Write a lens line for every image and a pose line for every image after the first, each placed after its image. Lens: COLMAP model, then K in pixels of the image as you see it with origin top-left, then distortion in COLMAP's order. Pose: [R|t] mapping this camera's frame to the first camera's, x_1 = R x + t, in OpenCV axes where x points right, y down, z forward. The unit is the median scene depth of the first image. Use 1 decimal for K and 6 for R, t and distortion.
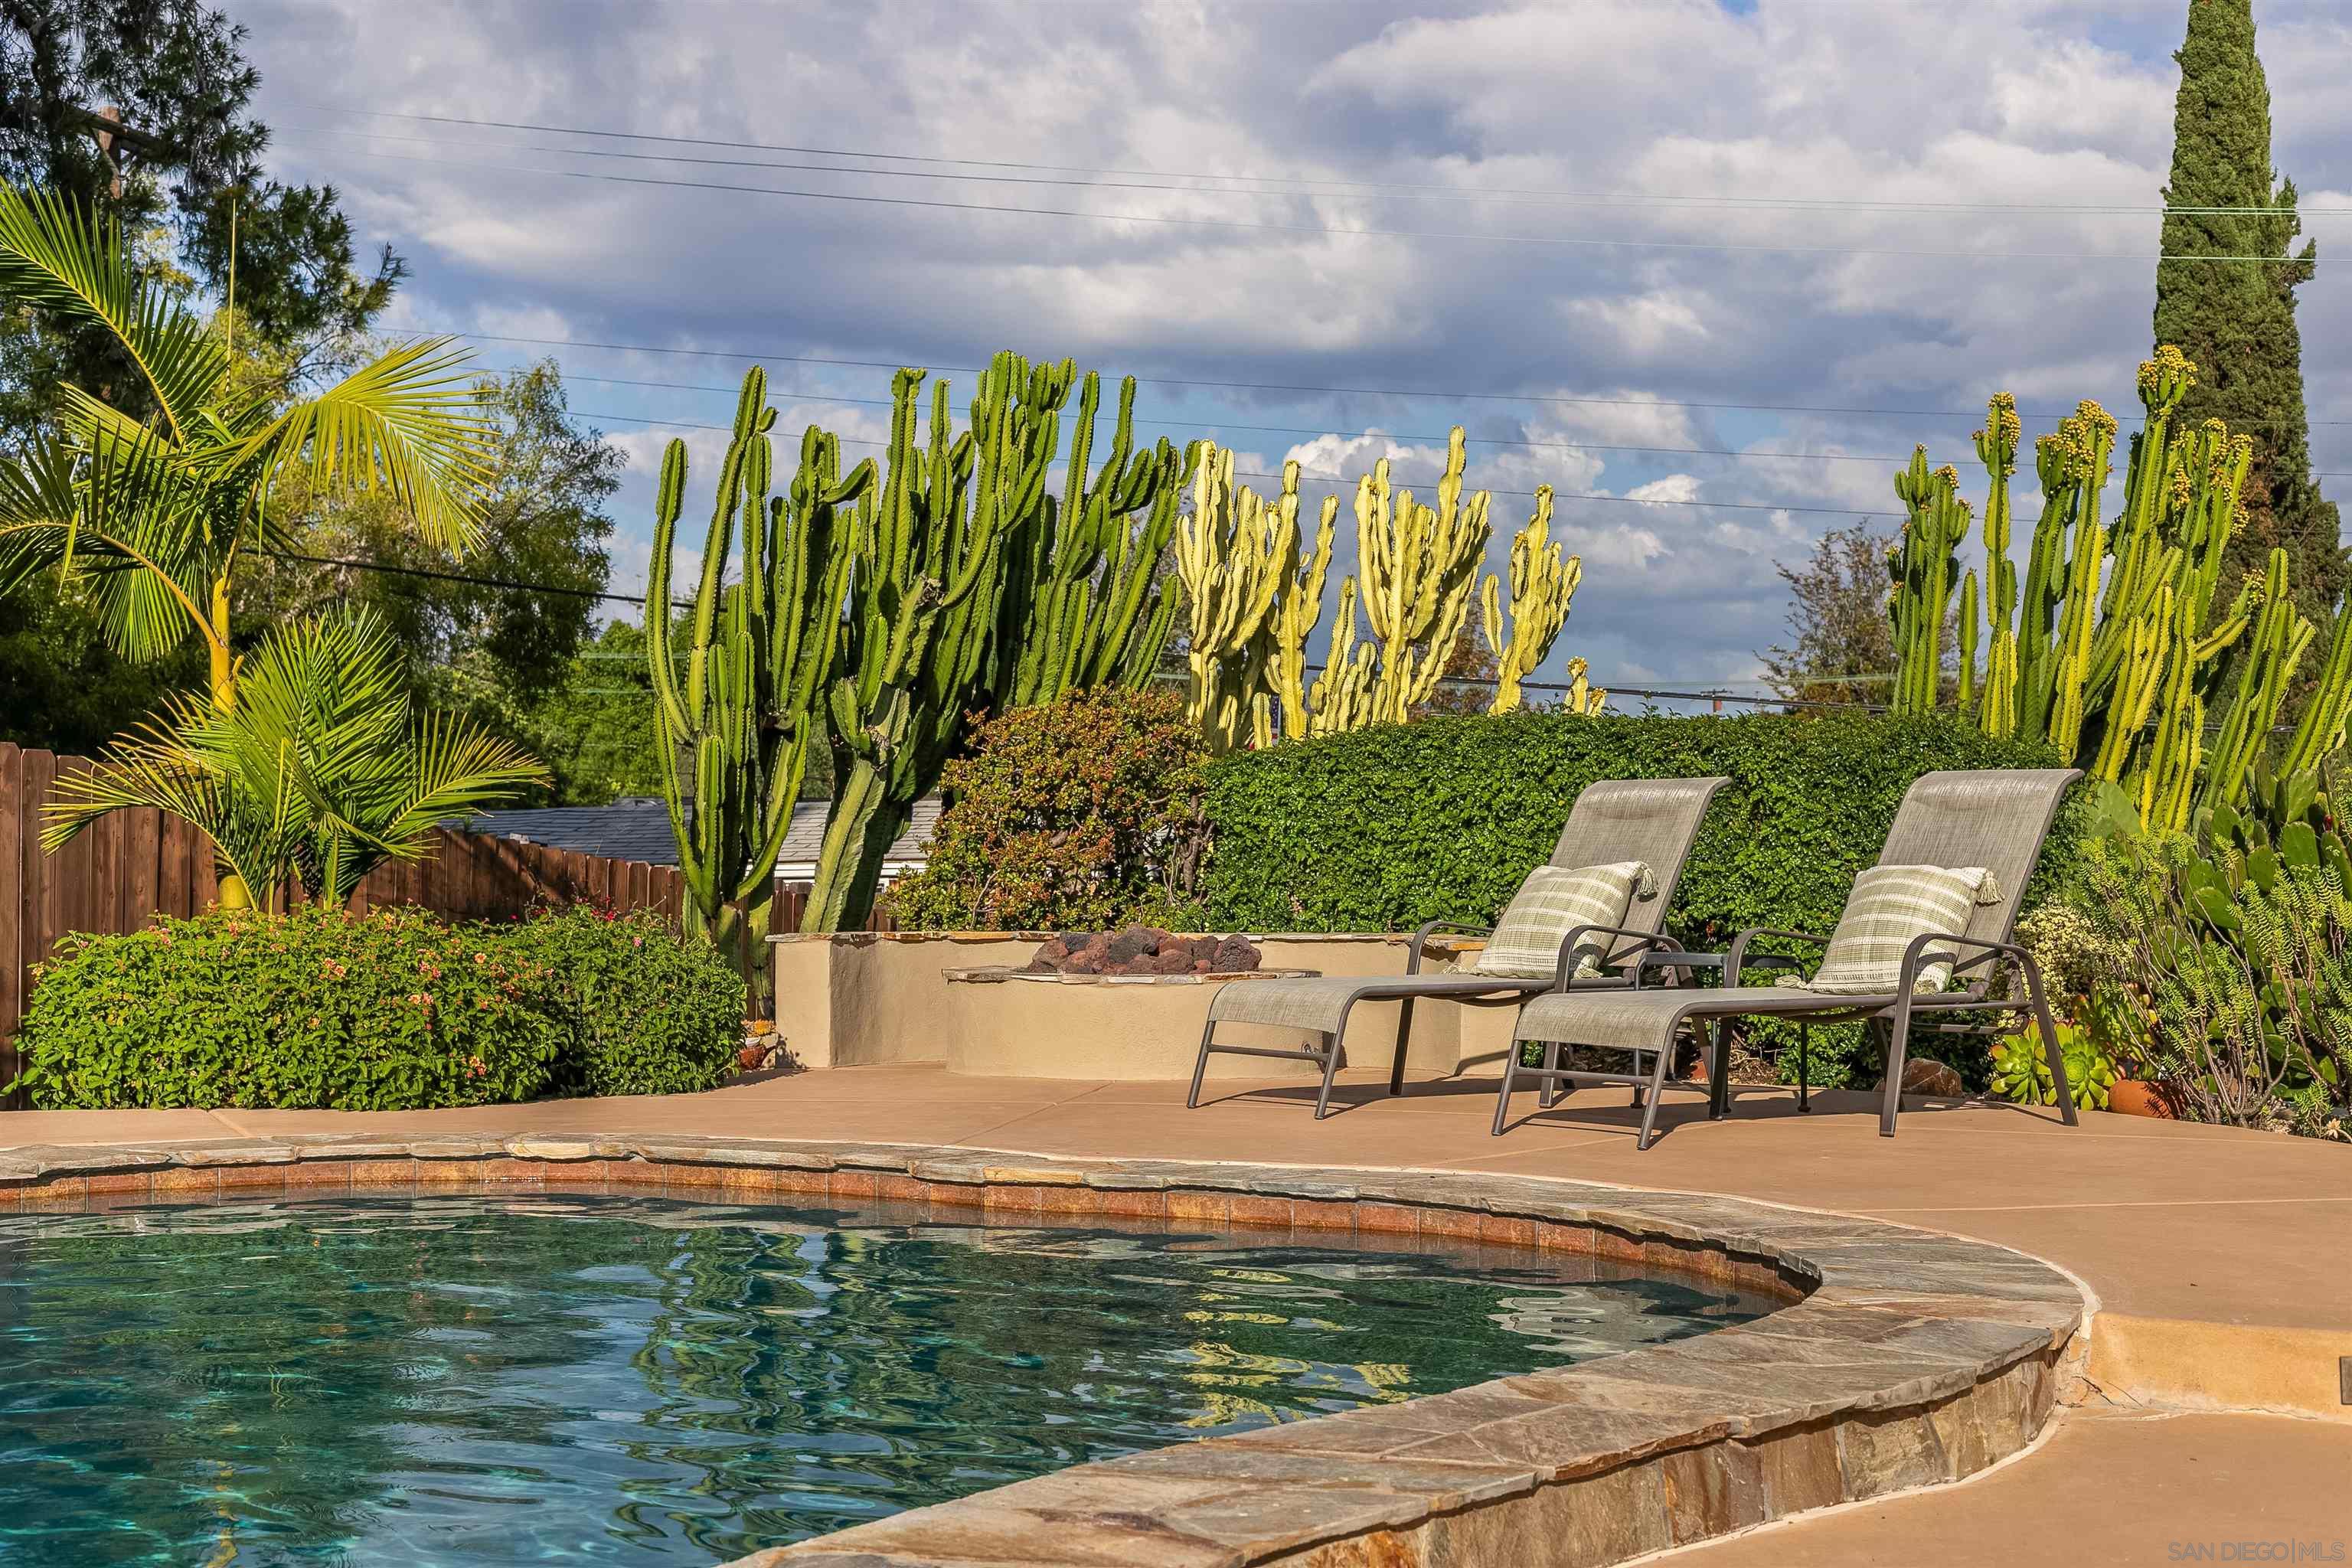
lens RADIAL K [[3354.9, 0, 1176.0], [0, 3354.9, 784.0], [0, 0, 1]] dist [0.018613, 0.049660]
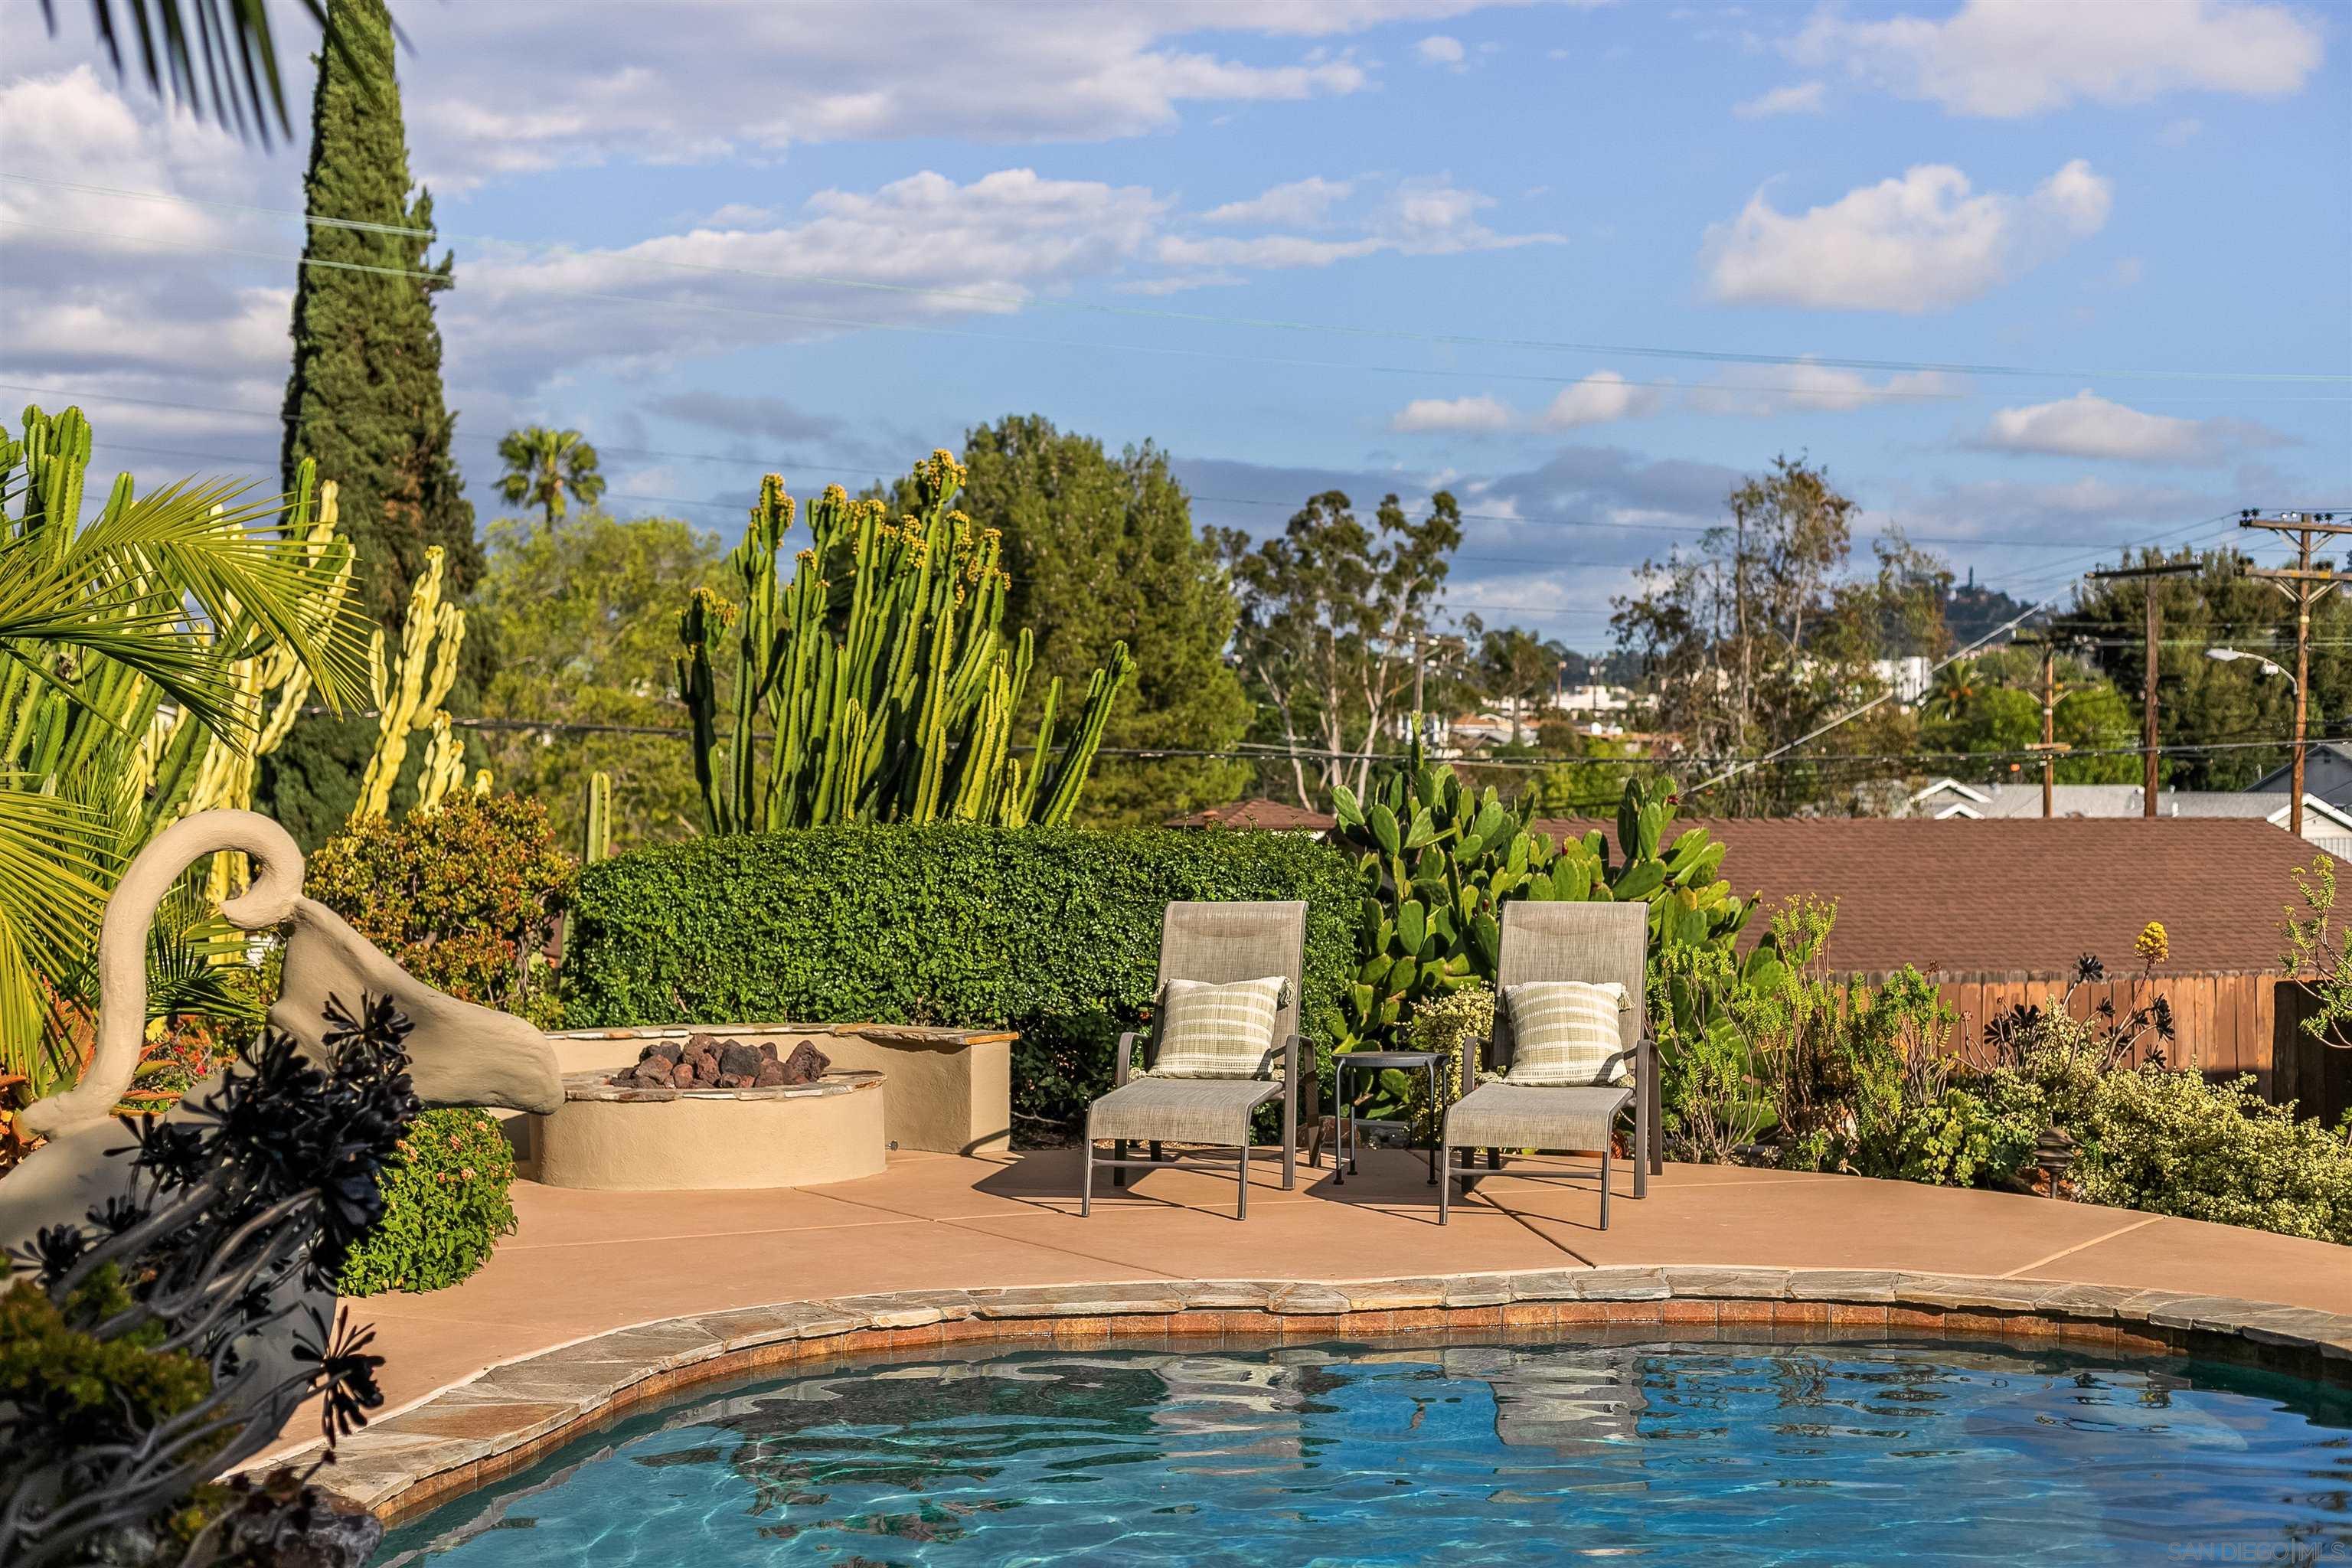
lens RADIAL K [[3354.9, 0, 1176.0], [0, 3354.9, 784.0], [0, 0, 1]] dist [0.018613, 0.049660]
pose [[0.785733, -0.004873, 0.618547, -0.141984], [-0.008803, 0.999780, 0.019059, -0.015261], [-0.618503, -0.020421, 0.785517, 0.018290]]
